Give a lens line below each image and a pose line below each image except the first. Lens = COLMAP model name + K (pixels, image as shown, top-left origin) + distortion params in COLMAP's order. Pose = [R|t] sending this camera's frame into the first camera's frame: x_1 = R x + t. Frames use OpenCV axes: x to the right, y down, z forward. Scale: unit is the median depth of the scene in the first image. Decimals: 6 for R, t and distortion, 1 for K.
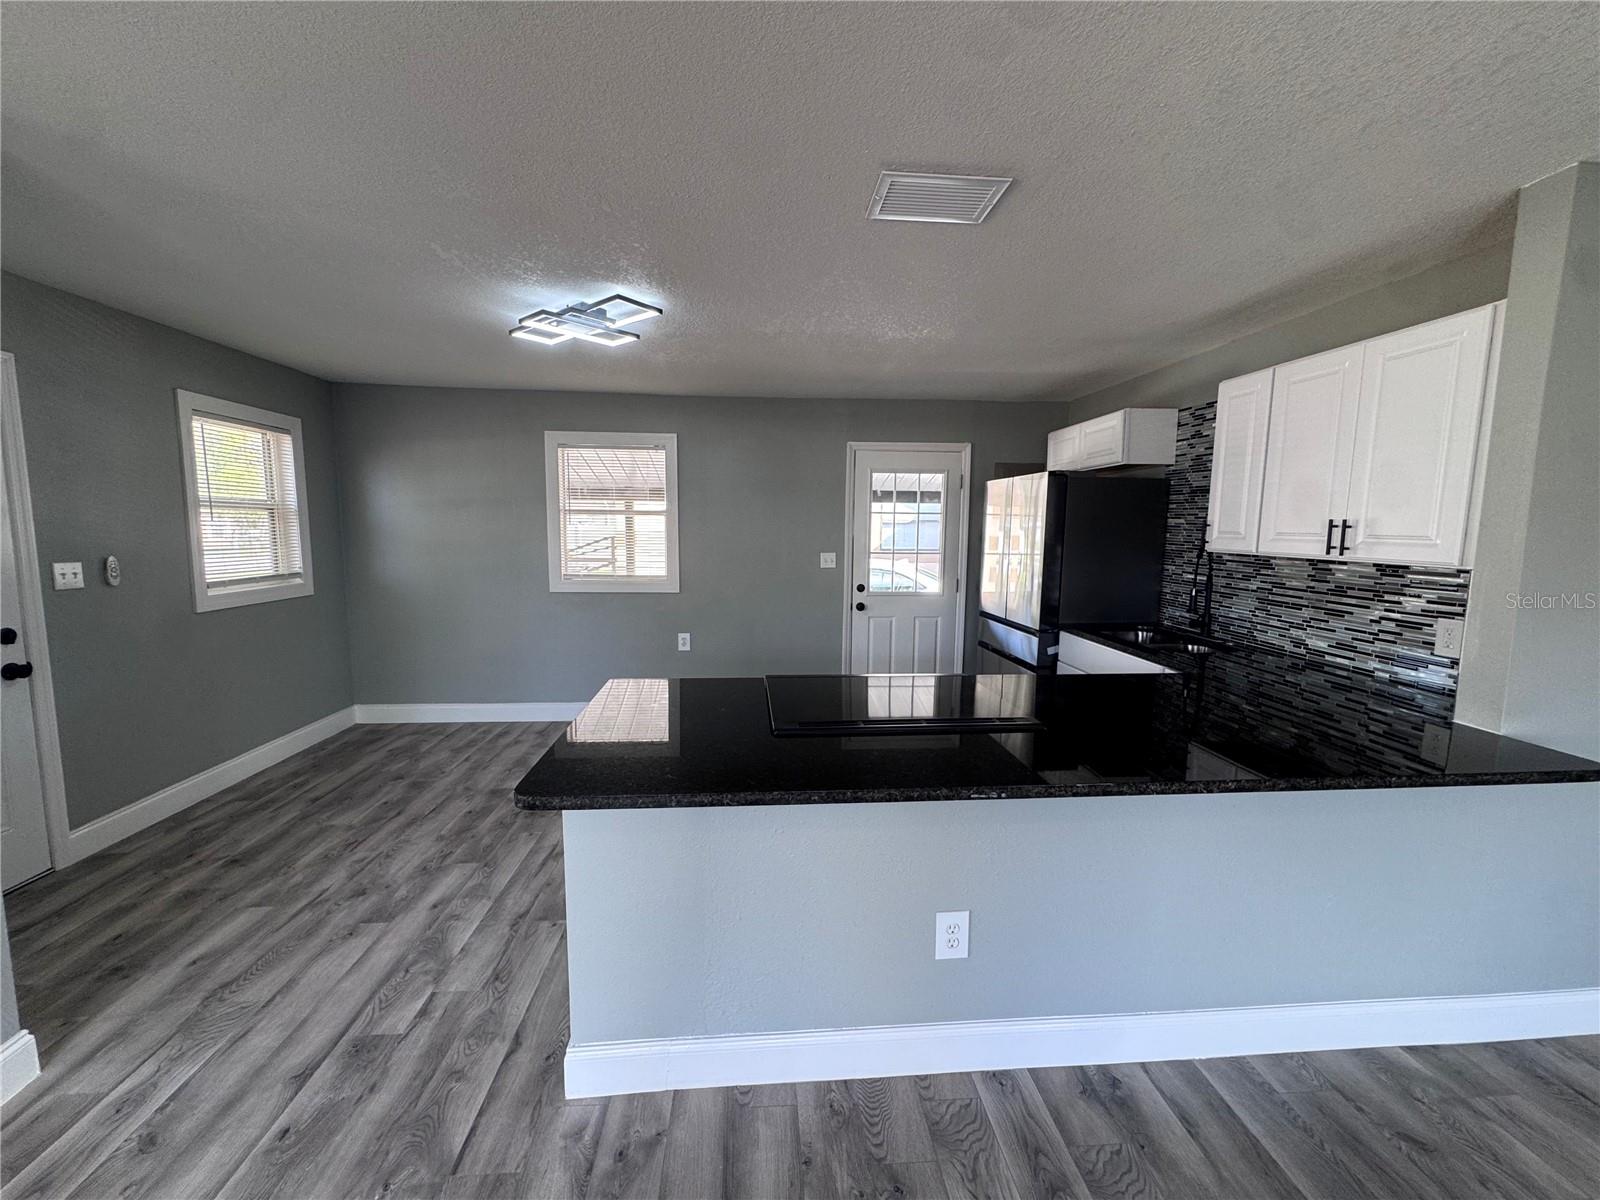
lens RADIAL K [[639.3, 0, 799.5], [0, 639.3, 599.6], [0, 0, 1]] dist [-0.004765, 0.000202]
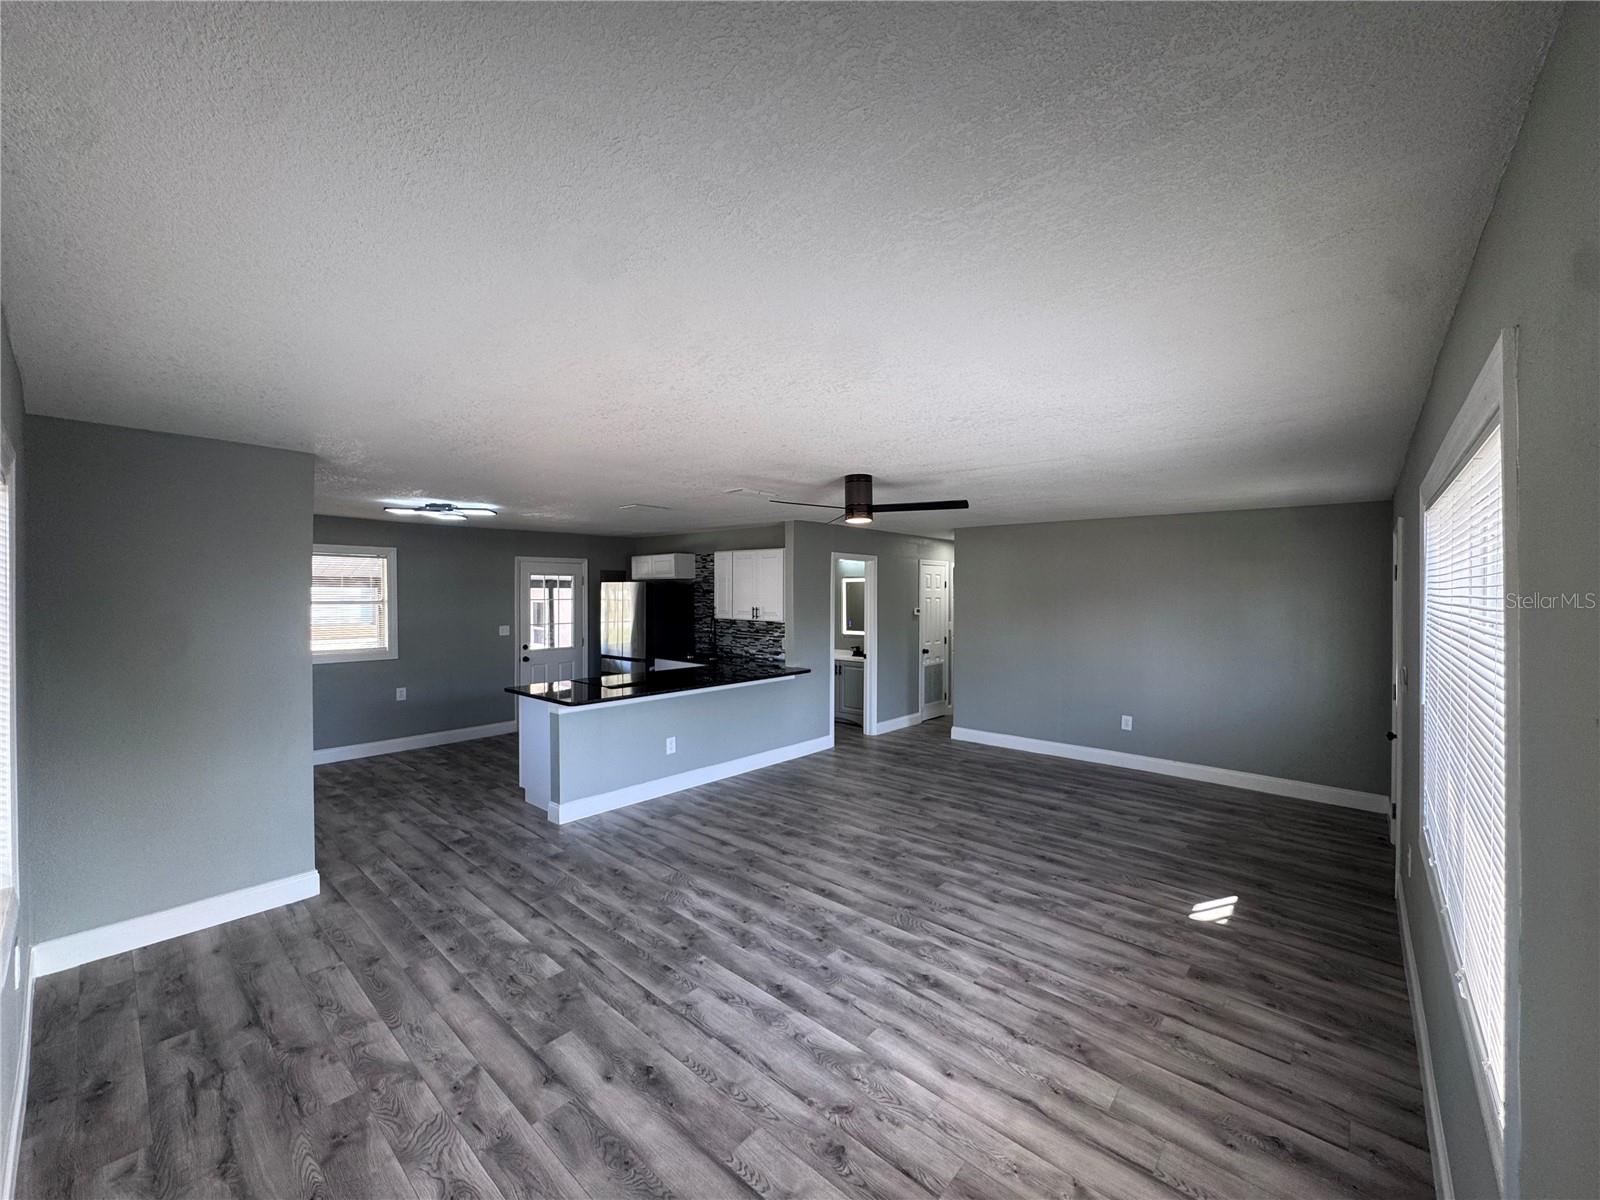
lens RADIAL K [[639.3, 0, 802.7], [0, 639.3, 602.2], [0, 0, 1]] dist [-0.004765, 0.000202]
pose [[0.715544, -0.018897, 0.698312, -0.881519], [0.084135, 0.994689, -0.059293, 0.039075], [-0.693482, 0.101179, 0.713334, -1.050917]]
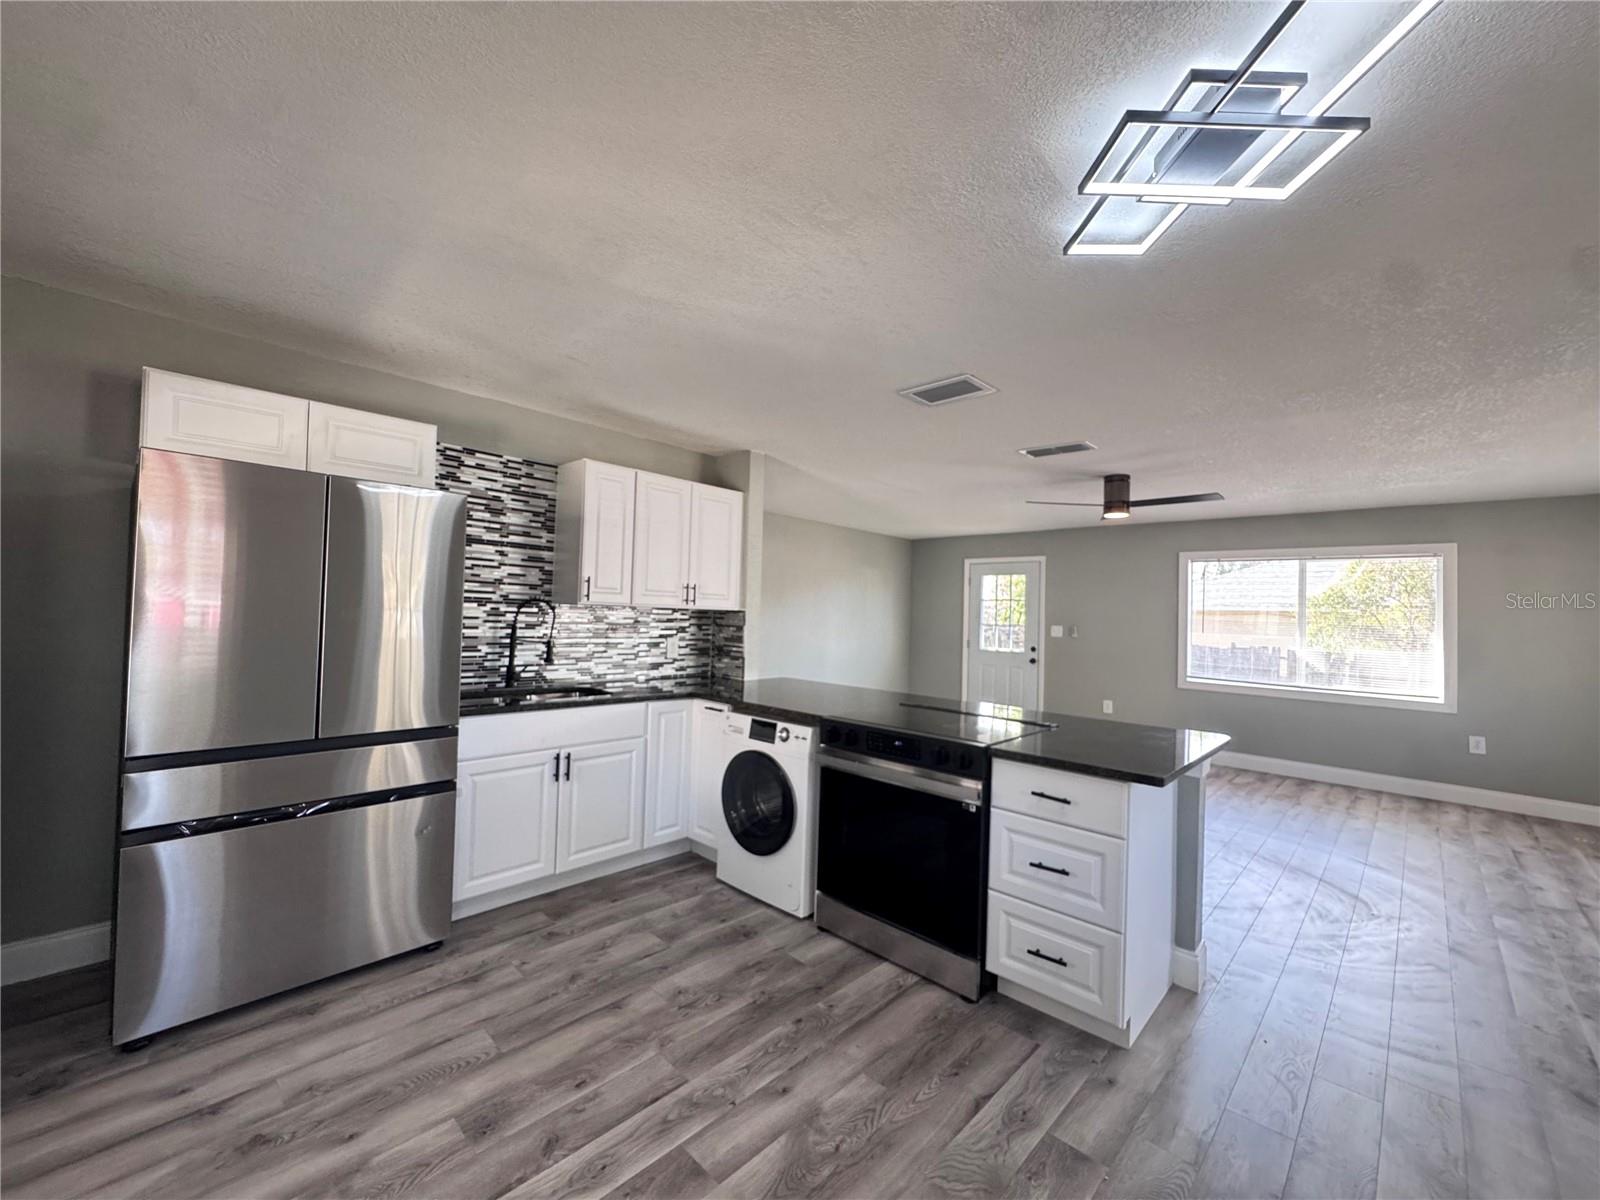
lens RADIAL K [[639.3, 0, 799.2], [0, 639.3, 600.3], [0, 0, 1]] dist [-0.004765, 0.000202]
pose [[-0.662270, -0.018726, 0.749031, -0.482573], [0.048596, 0.996509, 0.067881, -0.145746], [-0.747687, 0.081355, -0.659049, 1.515226]]
